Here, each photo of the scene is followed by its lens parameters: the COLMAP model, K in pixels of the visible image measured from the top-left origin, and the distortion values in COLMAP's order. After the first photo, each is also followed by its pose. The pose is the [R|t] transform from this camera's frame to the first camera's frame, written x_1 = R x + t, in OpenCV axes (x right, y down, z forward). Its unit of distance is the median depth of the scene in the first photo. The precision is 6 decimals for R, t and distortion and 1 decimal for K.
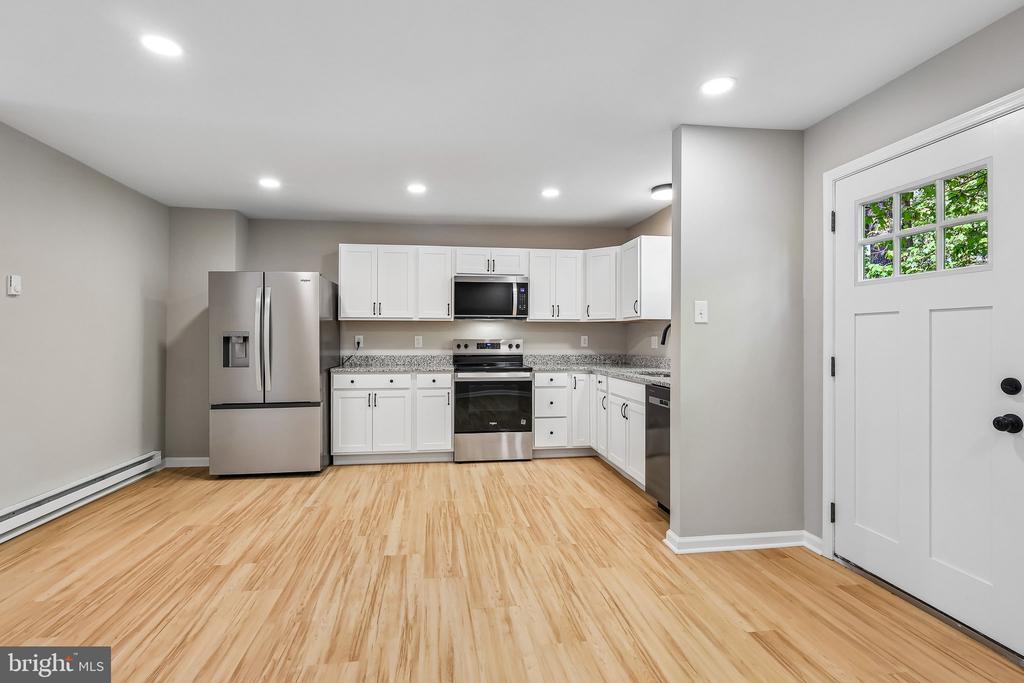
lens RADIAL K [[496.4, 0, 512.7], [0, 496.4, 334.4], [0, 0, 1]] dist [-0.000131, 0.000435]
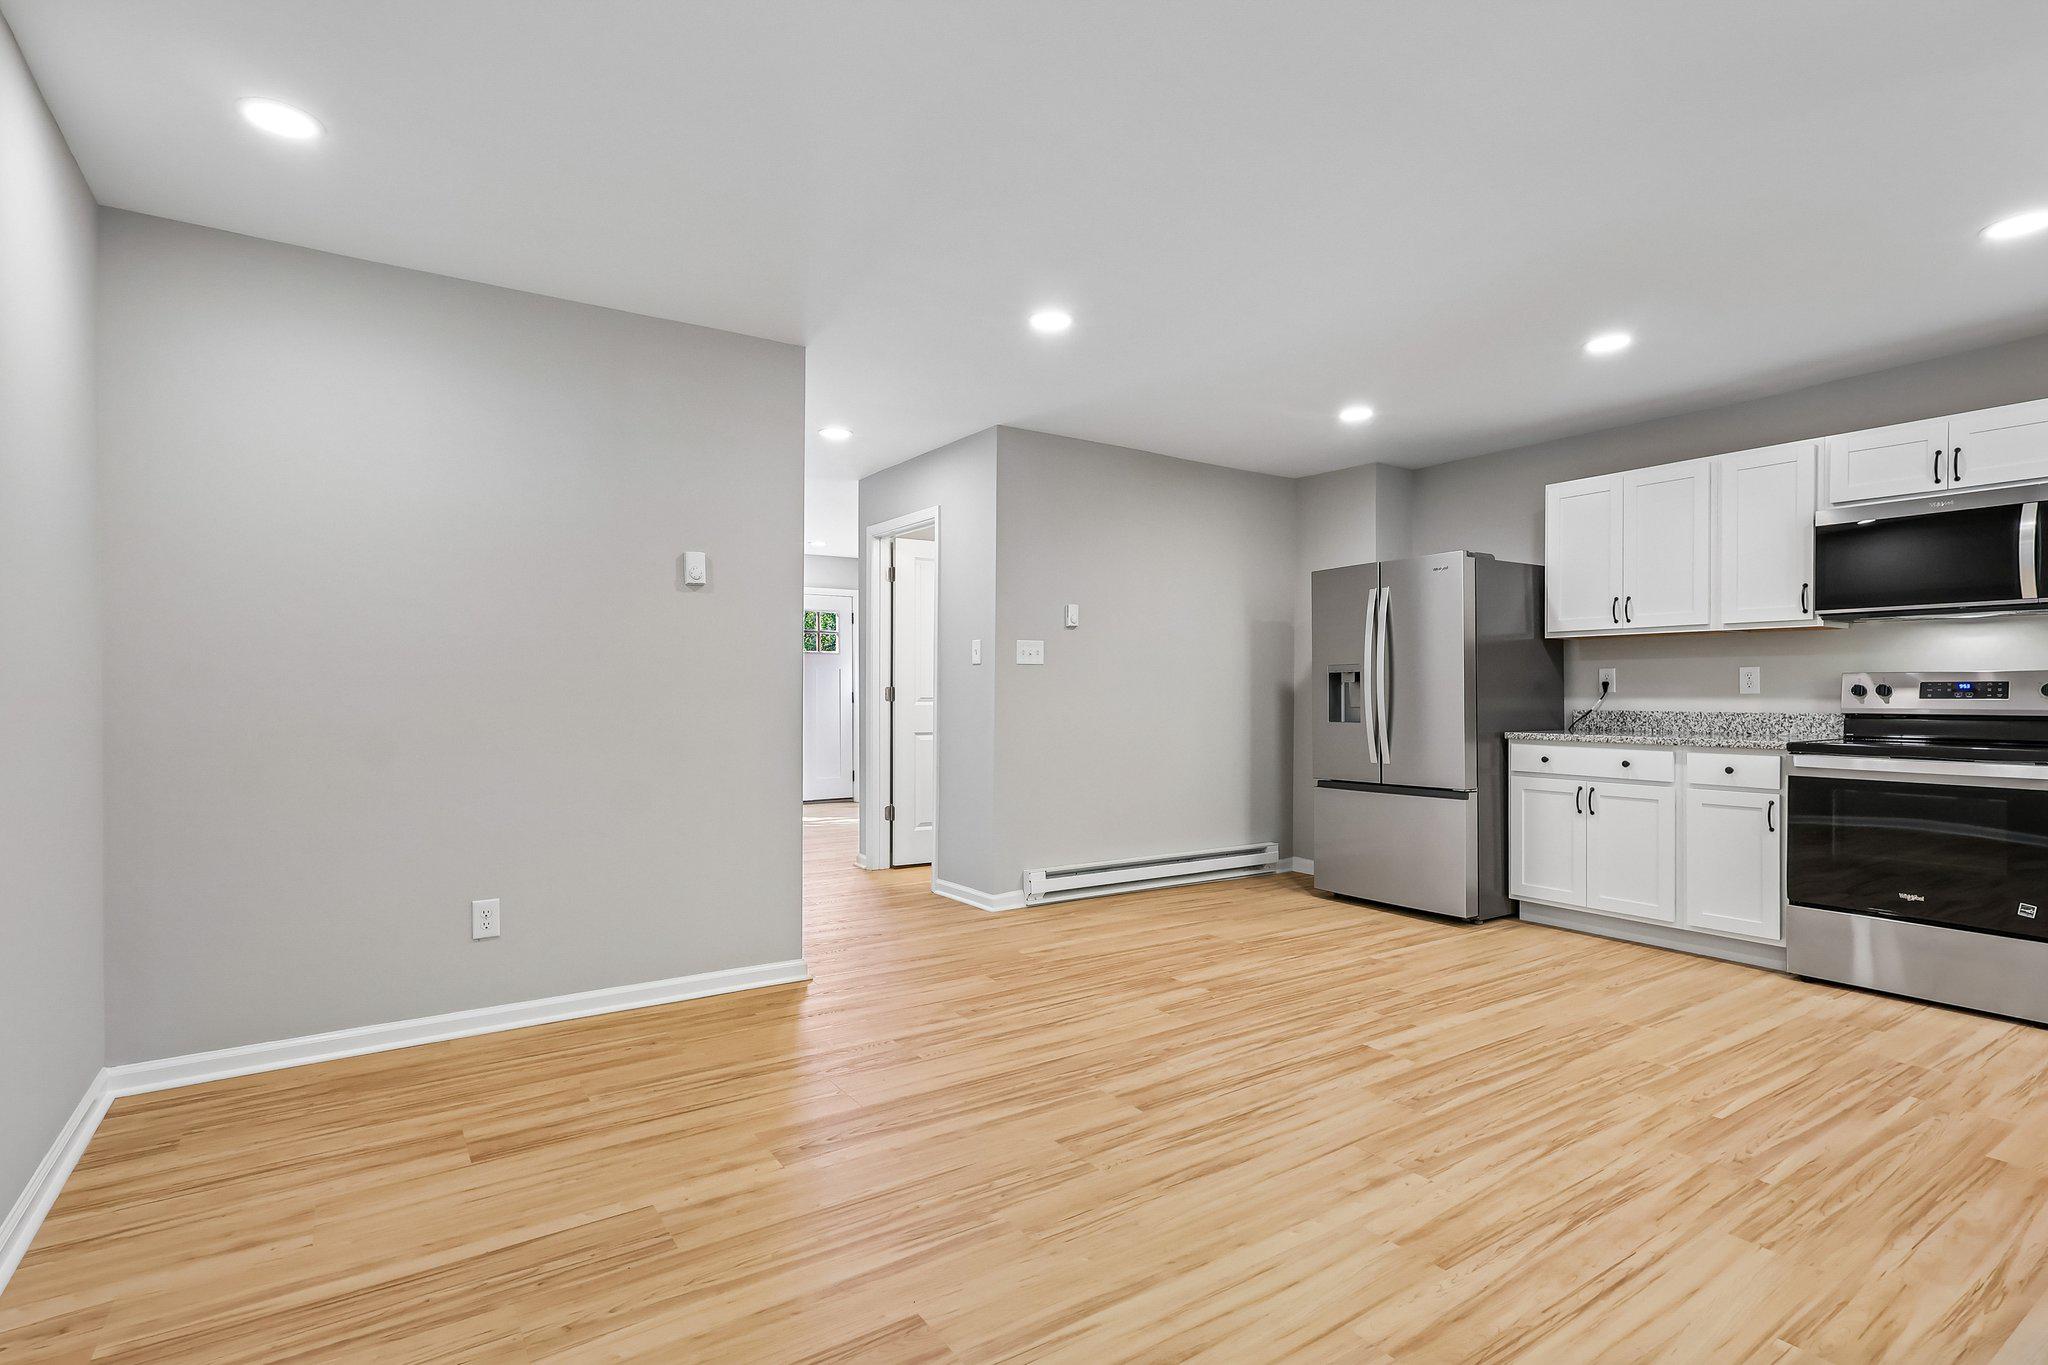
lens RADIAL K [[992.7, 0, 1022.2], [0, 992.7, 697.8], [0, 0, 1]] dist [-0.000131, 0.000435]
pose [[0.443559, 0.004851, -0.896232, 0.407792], [0.008325, 0.999920, 0.009533, 0.022688], [0.896206, -0.011690, 0.443483, 0.101269]]
